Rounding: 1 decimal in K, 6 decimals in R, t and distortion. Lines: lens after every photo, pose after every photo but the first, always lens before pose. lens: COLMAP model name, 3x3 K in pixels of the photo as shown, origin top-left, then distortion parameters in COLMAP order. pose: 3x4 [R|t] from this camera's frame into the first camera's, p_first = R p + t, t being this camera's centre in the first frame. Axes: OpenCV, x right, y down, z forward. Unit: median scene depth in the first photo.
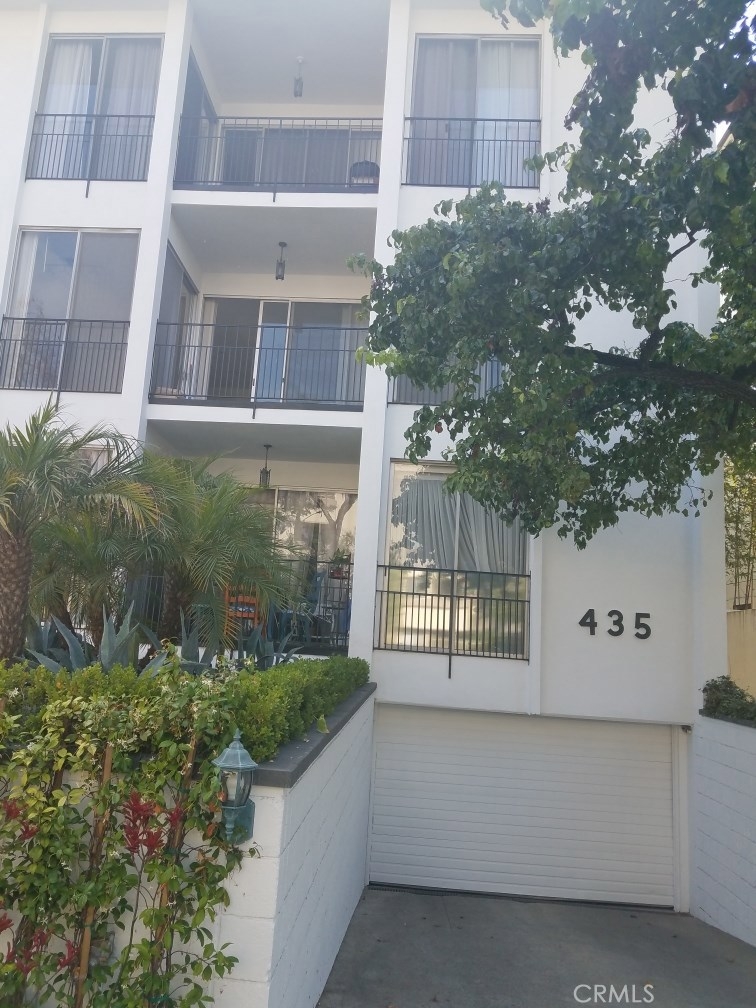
lens RADIAL K [[770.4, 0, 381.4], [0, 770.4, 500.8], [0, 0, 1]] dist [-0.037541, 0.017080]
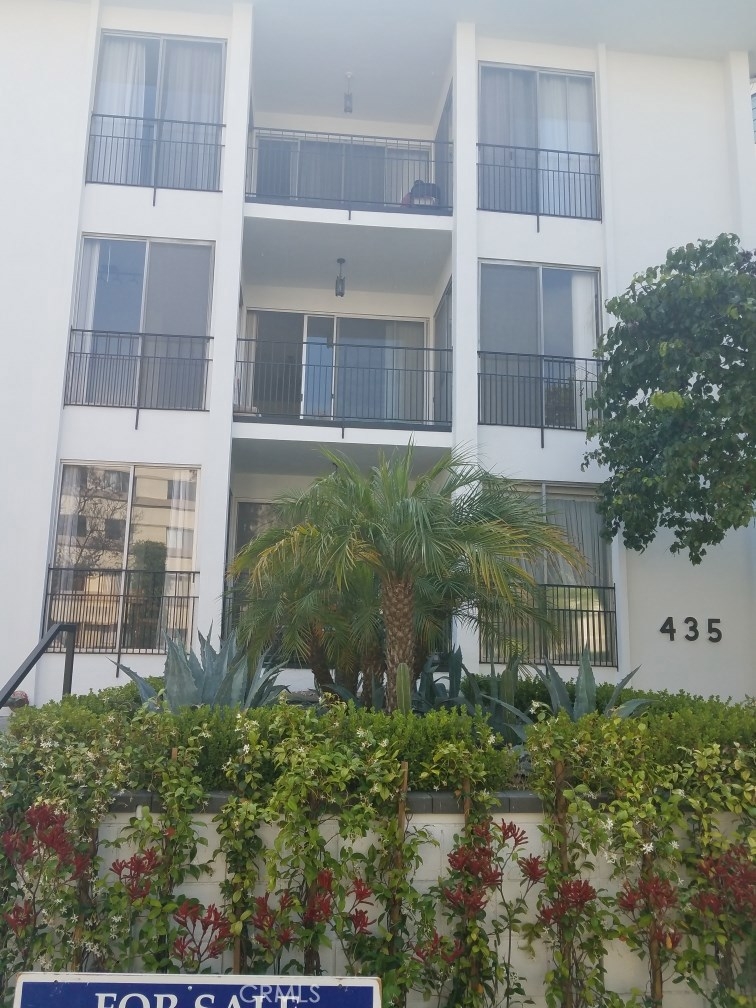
lens RADIAL K [[770.4, 0, 371.5], [0, 770.4, 508.2], [0, 0, 1]] dist [-0.037541, 0.017080]
pose [[0.987372, -0.013135, 0.157874, -0.269592], [0.011947, 0.999893, 0.008475, -0.022156], [-0.157968, -0.006482, 0.987423, 0.006253]]
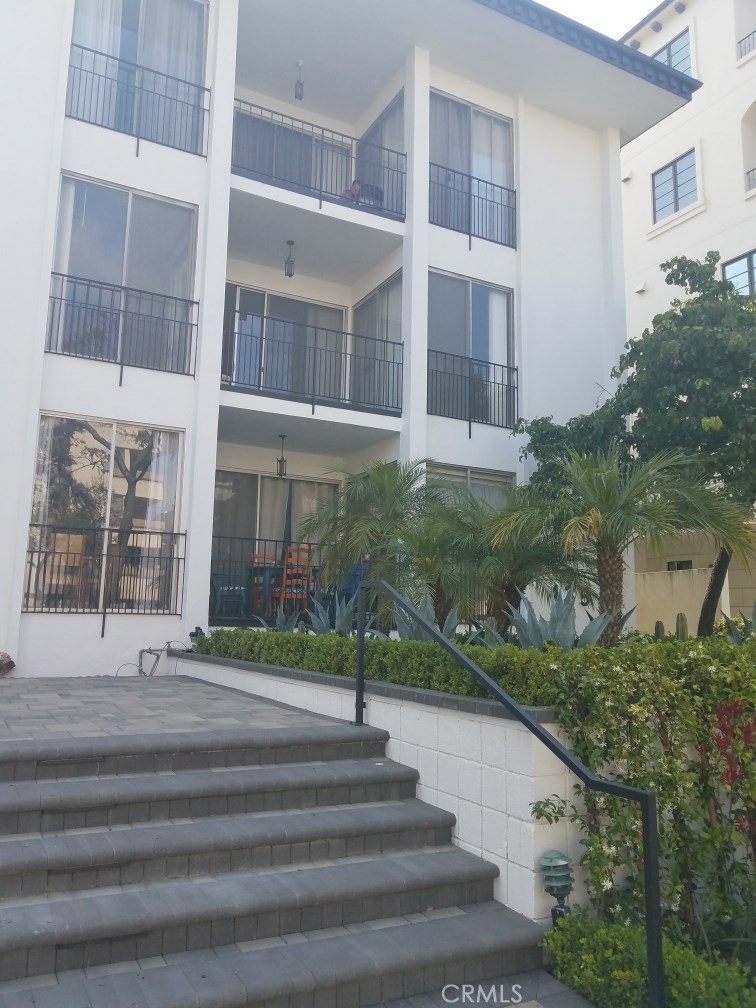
lens RADIAL K [[770.4, 0, 381.3], [0, 770.4, 506.9], [0, 0, 1]] dist [-0.037541, 0.017080]
pose [[0.852787, 0.029388, 0.521431, -0.597383], [-0.055275, 0.997887, 0.034161, -0.018418], [-0.519325, -0.057954, 0.852610, 0.025455]]
